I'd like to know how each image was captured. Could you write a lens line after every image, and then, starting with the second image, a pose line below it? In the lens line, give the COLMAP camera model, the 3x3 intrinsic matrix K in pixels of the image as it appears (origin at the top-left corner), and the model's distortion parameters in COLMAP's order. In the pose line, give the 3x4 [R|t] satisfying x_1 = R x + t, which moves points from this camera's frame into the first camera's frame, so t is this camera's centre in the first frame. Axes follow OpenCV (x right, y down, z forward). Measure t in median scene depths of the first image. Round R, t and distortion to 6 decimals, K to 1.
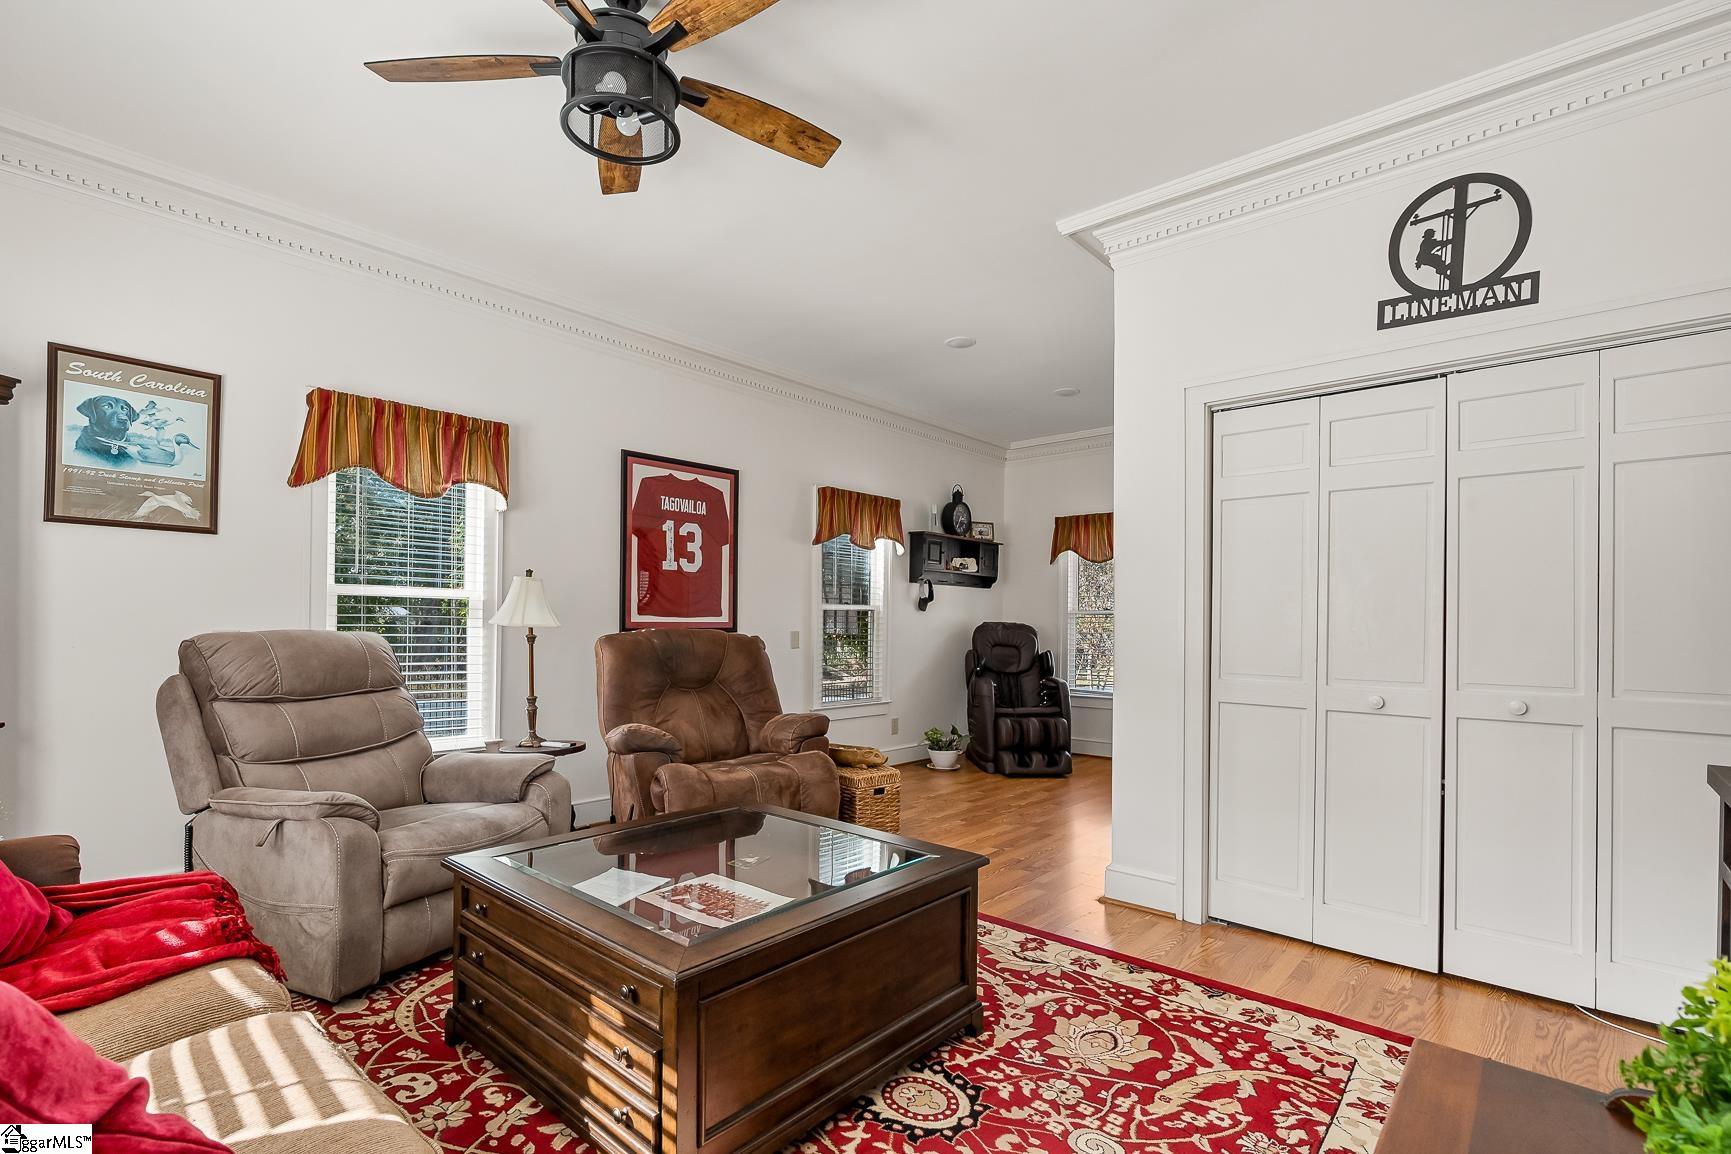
lens RADIAL K [[795.1, 0, 851.9], [0, 795.1, 620.0], [0, 0, 1]] dist [0.001267, 0.000208]
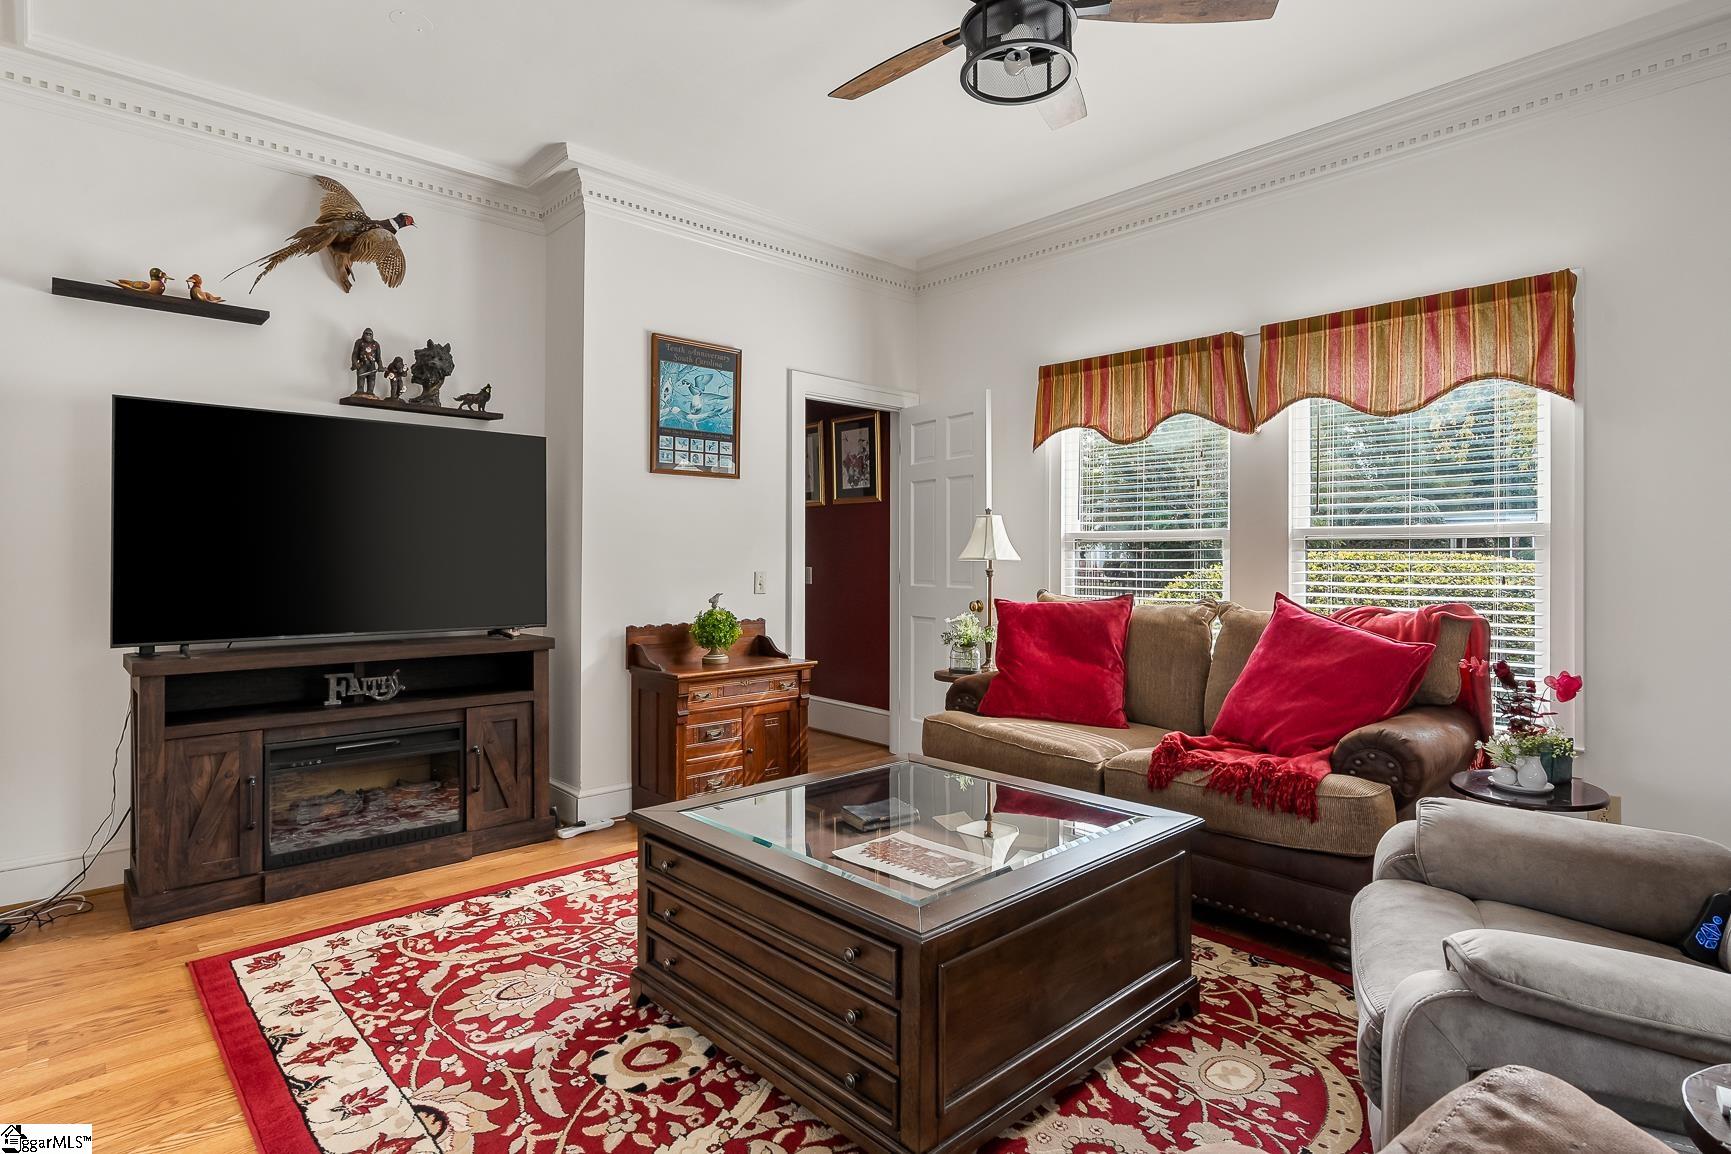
lens RADIAL K [[891.8, 0, 865.9], [0, 891.8, 567.1], [0, 0, 1]] dist [0.000114, 0.000007]
pose [[-0.996042, -0.016580, 0.087329, -0.193694], [-0.015959, 0.999842, 0.007801, -0.002845], [-0.087444, 0.006376, -0.996149, 2.029332]]
